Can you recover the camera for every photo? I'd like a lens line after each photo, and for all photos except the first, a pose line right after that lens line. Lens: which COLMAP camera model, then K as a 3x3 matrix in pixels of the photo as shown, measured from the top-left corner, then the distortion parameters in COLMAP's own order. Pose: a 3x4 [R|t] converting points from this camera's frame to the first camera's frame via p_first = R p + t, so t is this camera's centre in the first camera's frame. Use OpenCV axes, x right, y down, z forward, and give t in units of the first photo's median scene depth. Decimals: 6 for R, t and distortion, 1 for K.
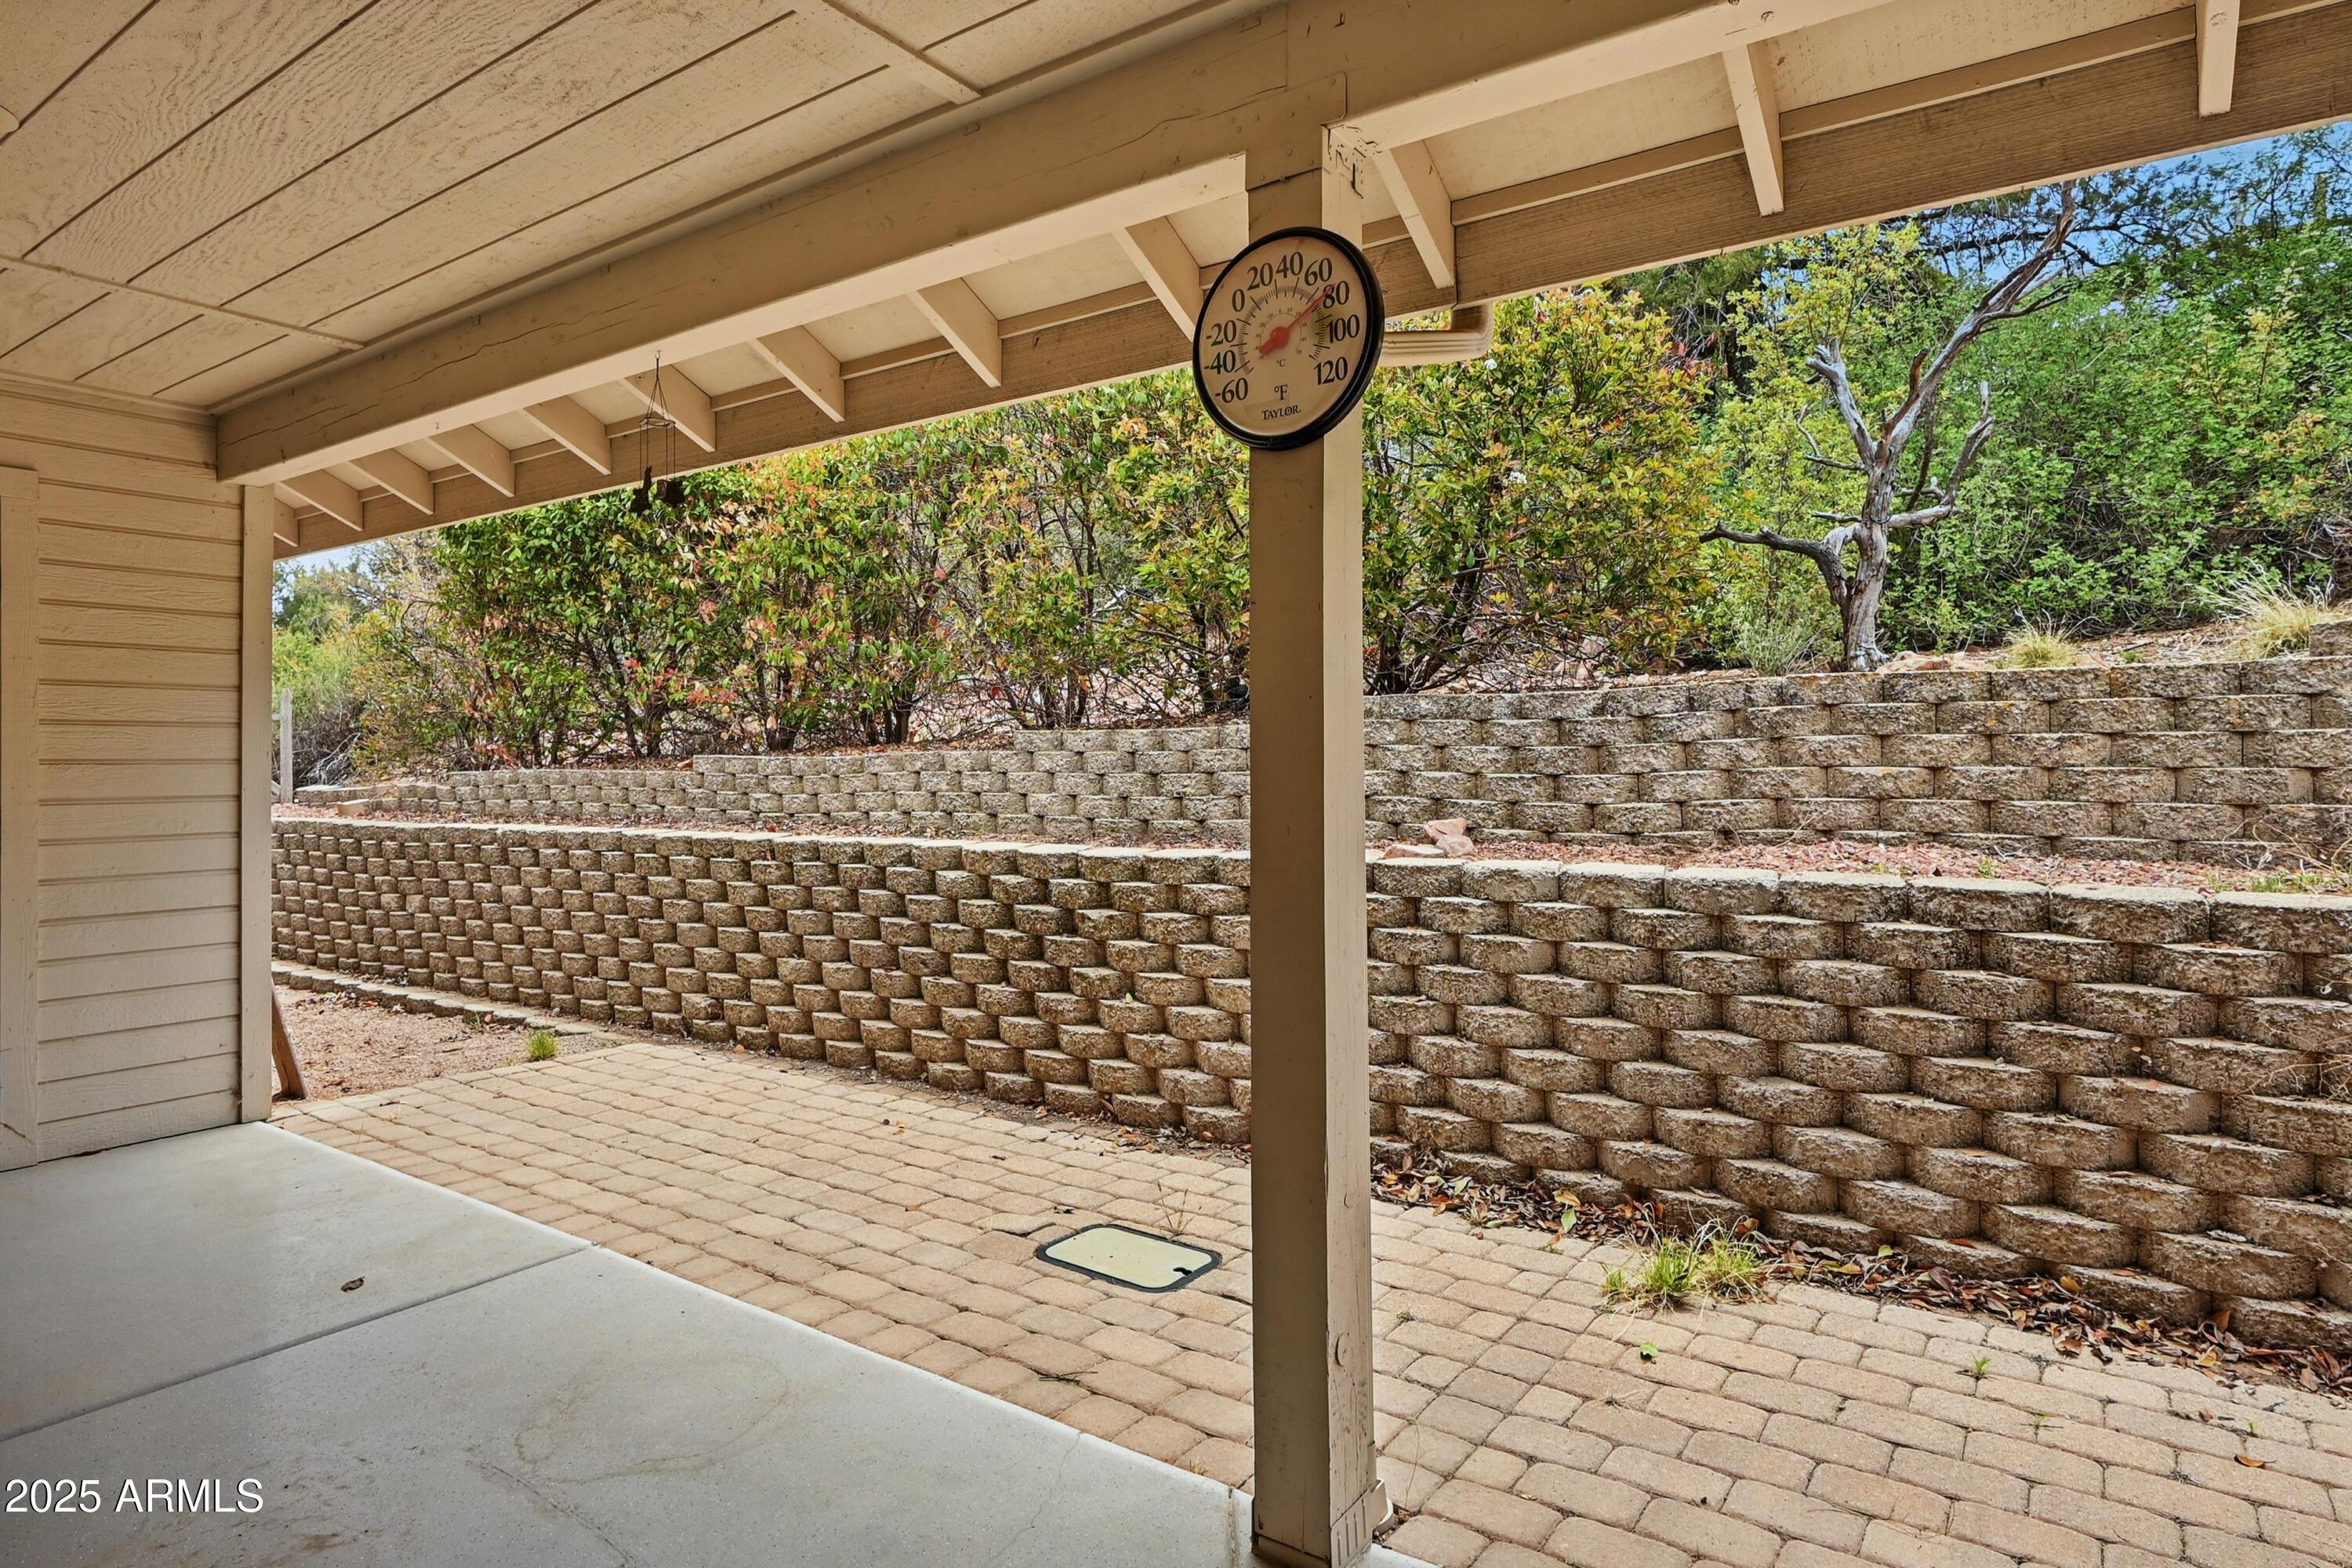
lens RADIAL K [[1250.1, 0, 1178.7], [0, 1250.1, 755.1], [0, 0, 1]] dist [-0.000189, -0.000270]
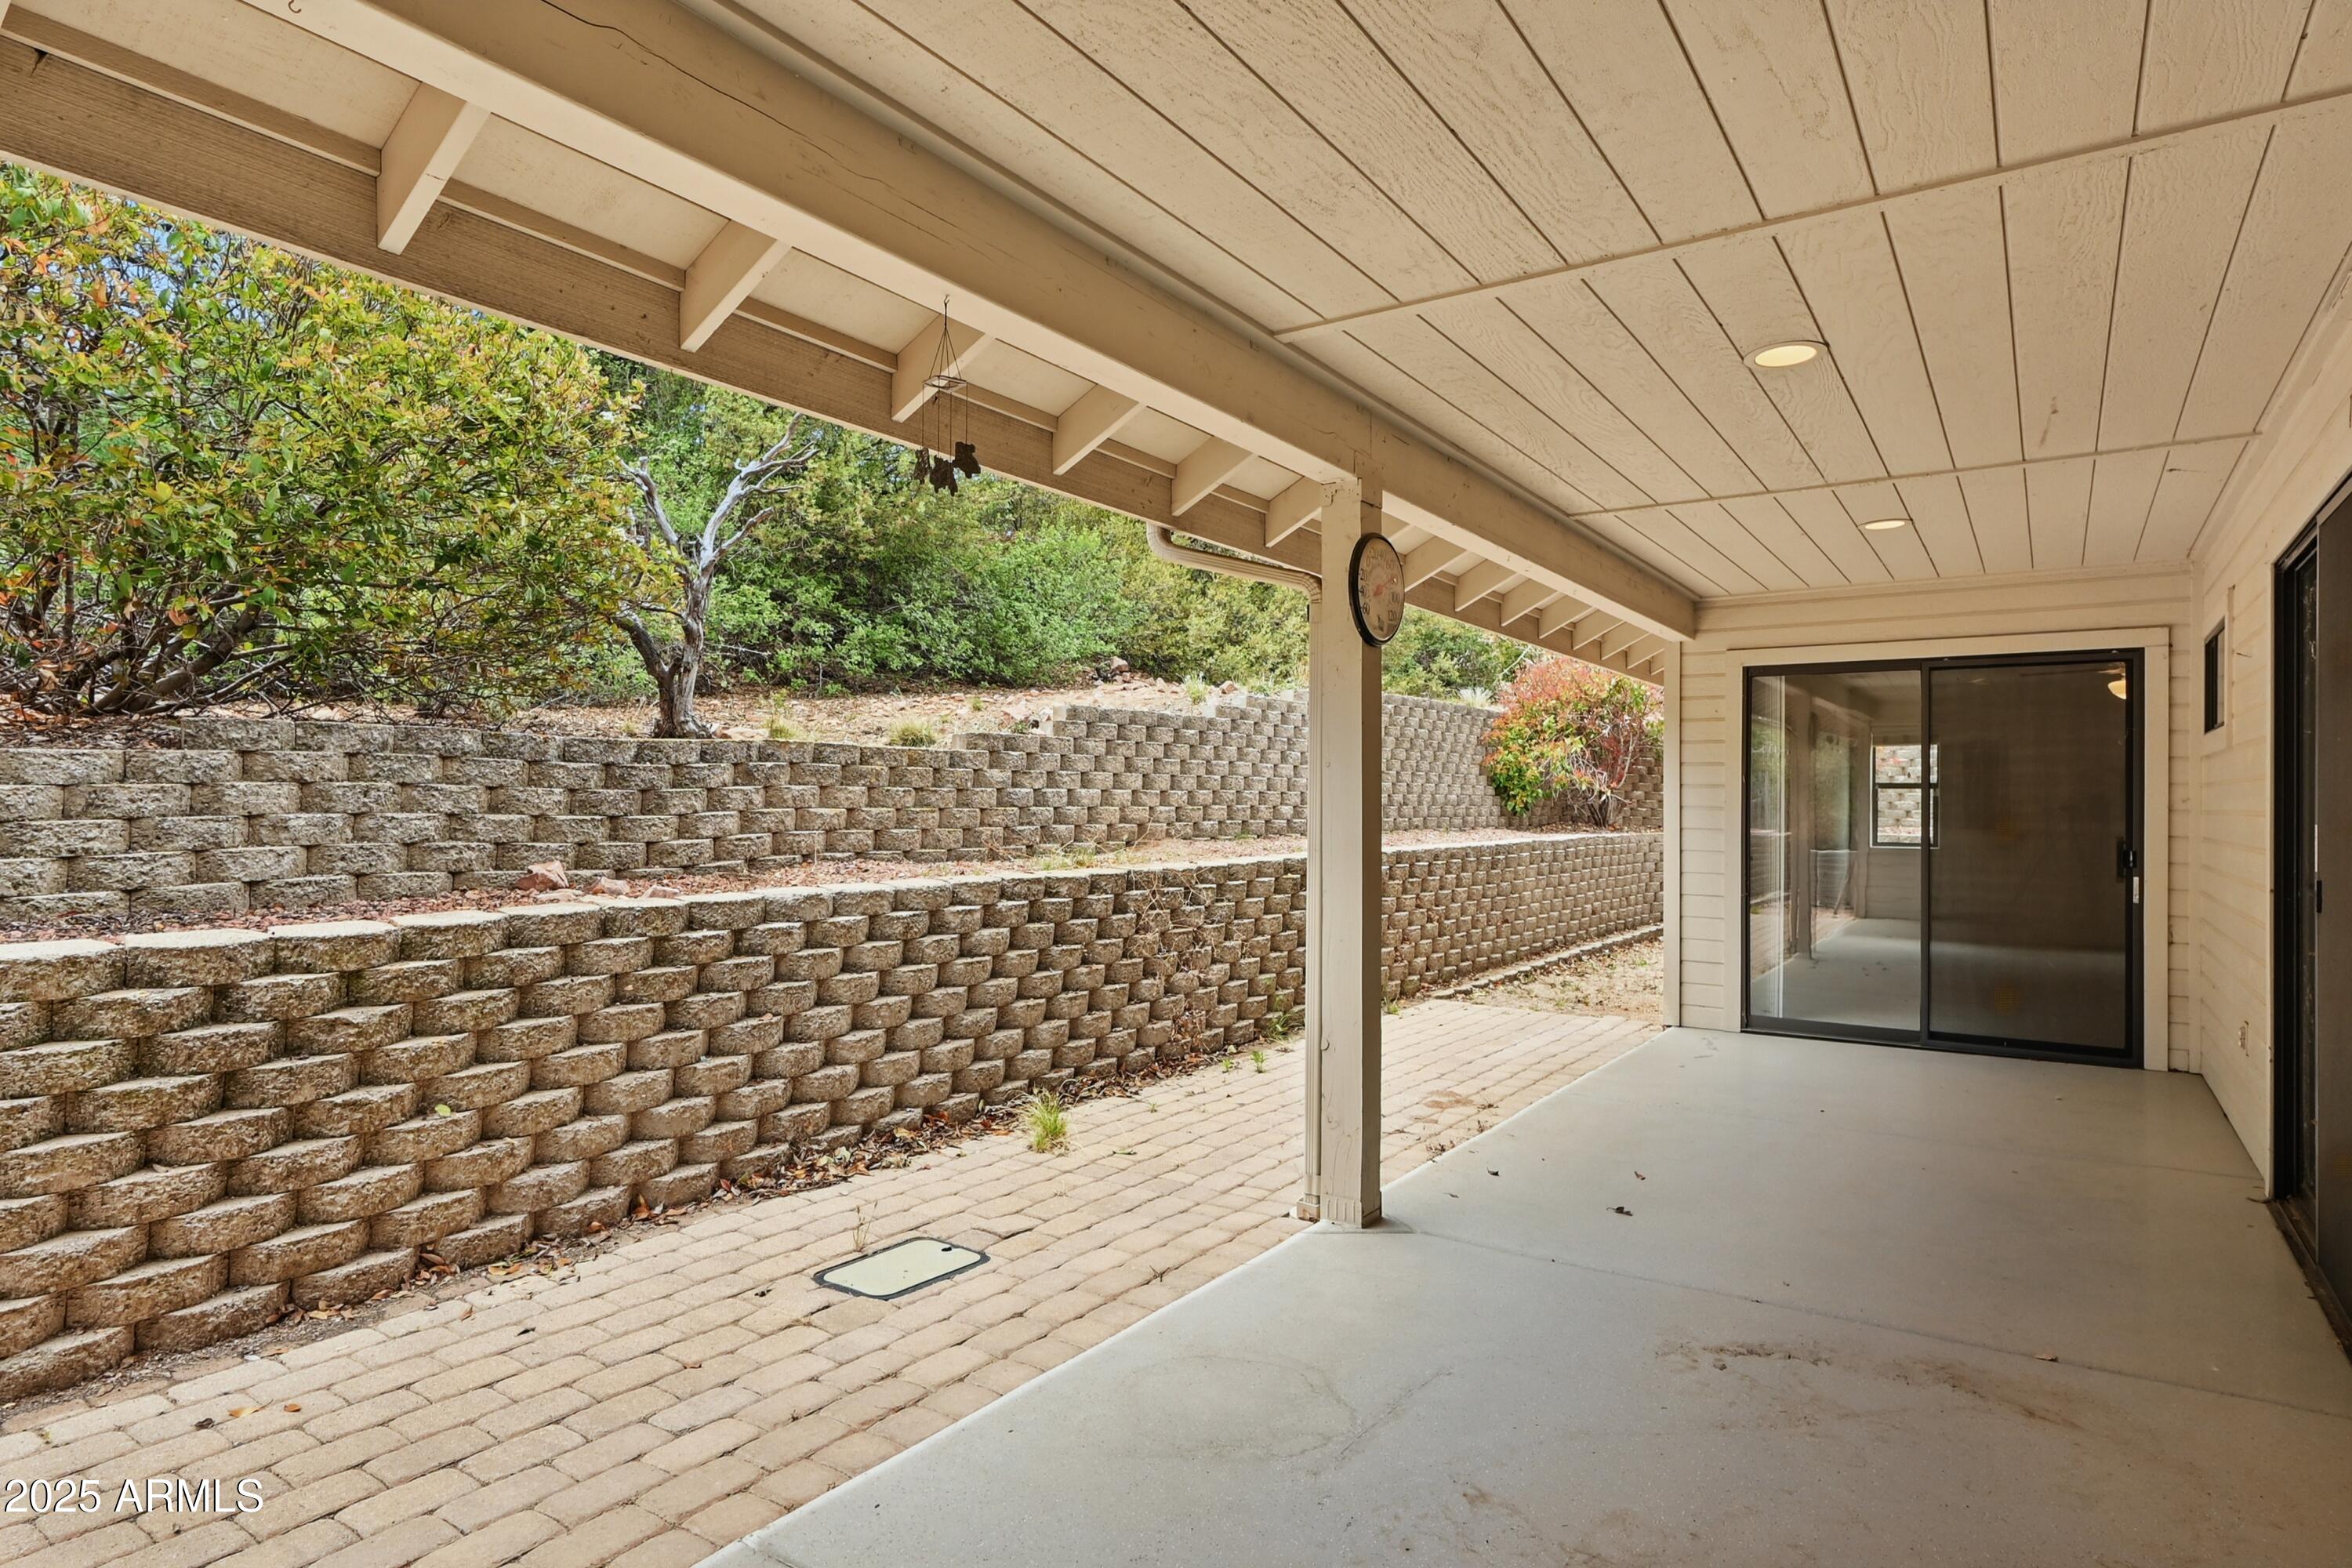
lens RADIAL K [[1182.6, 0, 1174.2], [0, 1182.6, 806.3], [0, 0, 1]] dist [0.004228, 0.000410]
pose [[0.050760, 0.000442, 0.998711, -0.901561], [-0.009689, 0.999953, 0.000050, 0.003371], [-0.998664, -0.009679, 0.050762, 0.623760]]
